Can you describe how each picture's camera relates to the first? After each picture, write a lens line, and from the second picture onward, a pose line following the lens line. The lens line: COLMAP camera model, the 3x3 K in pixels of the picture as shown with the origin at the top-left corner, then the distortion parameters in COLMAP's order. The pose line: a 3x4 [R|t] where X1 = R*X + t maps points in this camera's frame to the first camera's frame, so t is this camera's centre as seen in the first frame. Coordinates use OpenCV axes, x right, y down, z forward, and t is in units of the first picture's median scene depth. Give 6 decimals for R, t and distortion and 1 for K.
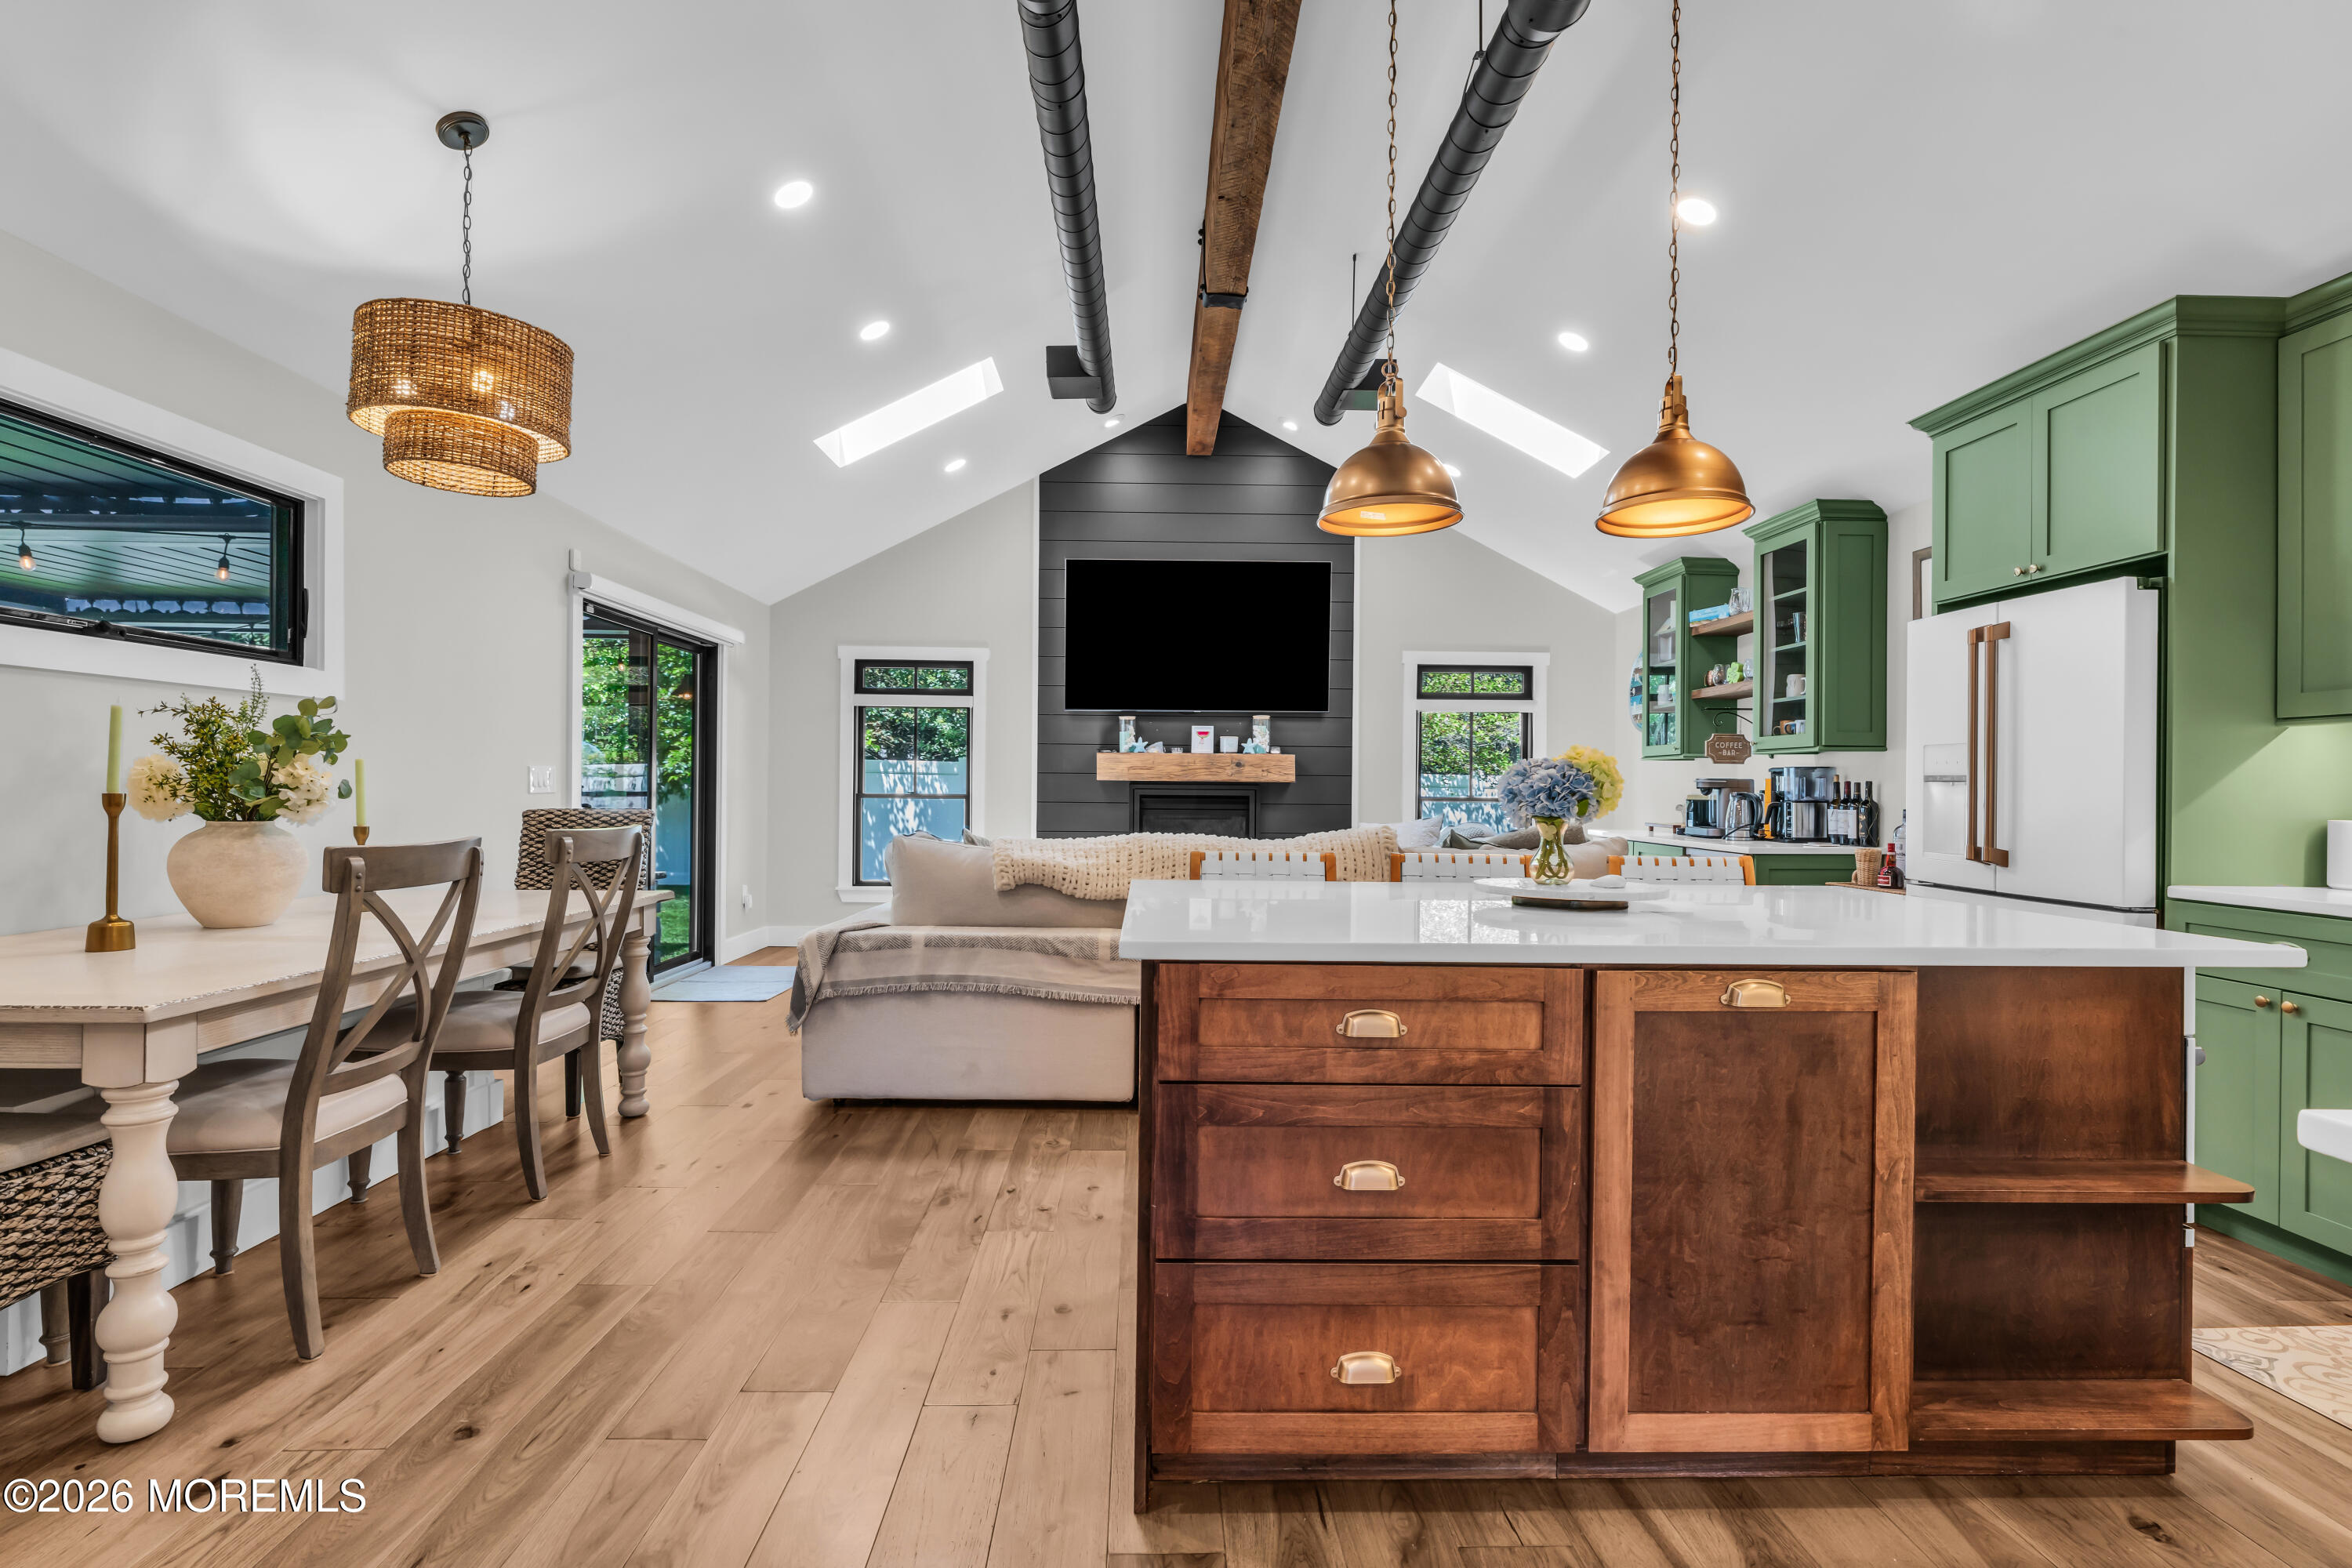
lens RADIAL K [[1149.9, 0, 1168.5], [0, 1149.9, 783.7], [0, 0, 1]] dist [-0.000709, -0.000028]
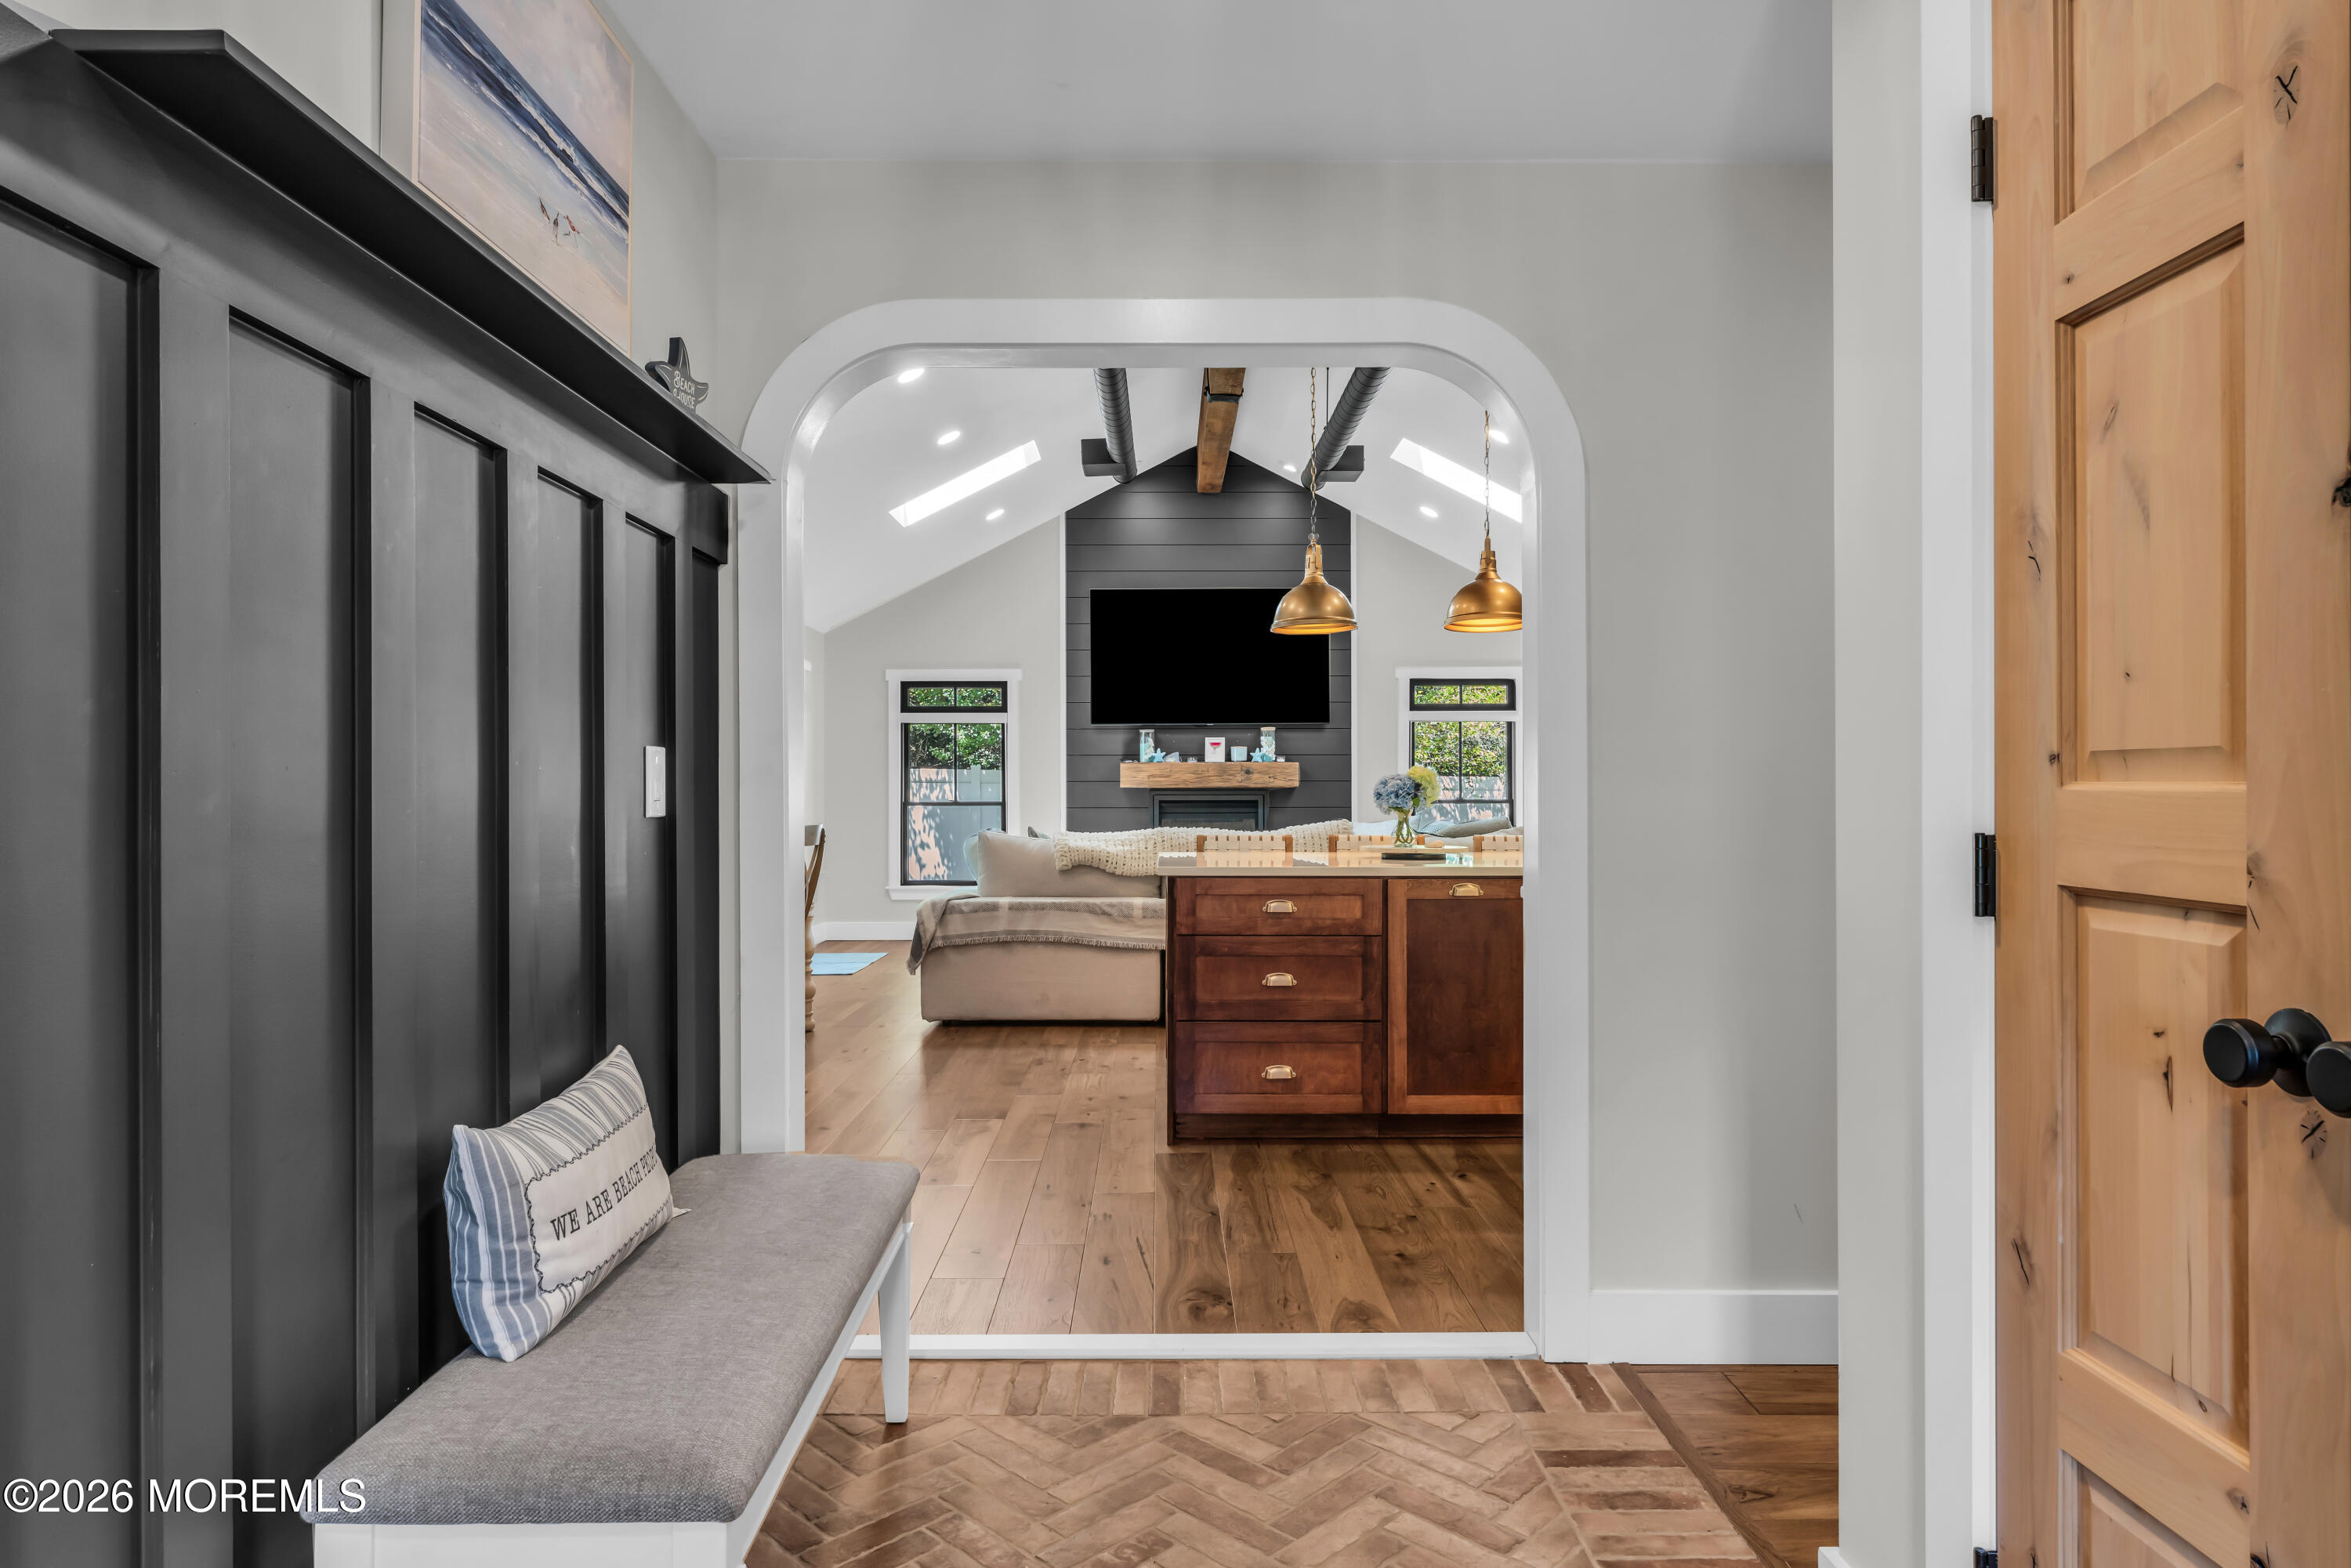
lens RADIAL K [[1149.3, 0, 1171.0], [0, 1149.3, 788.5], [0, 0, 1]] dist [-0.000709, -0.000028]
pose [[0.999857, -0.011086, -0.012786, 0.003617], [0.011073, 0.999938, -0.001138, -0.001086], [0.012798, 0.000996, 0.999918, -0.386131]]
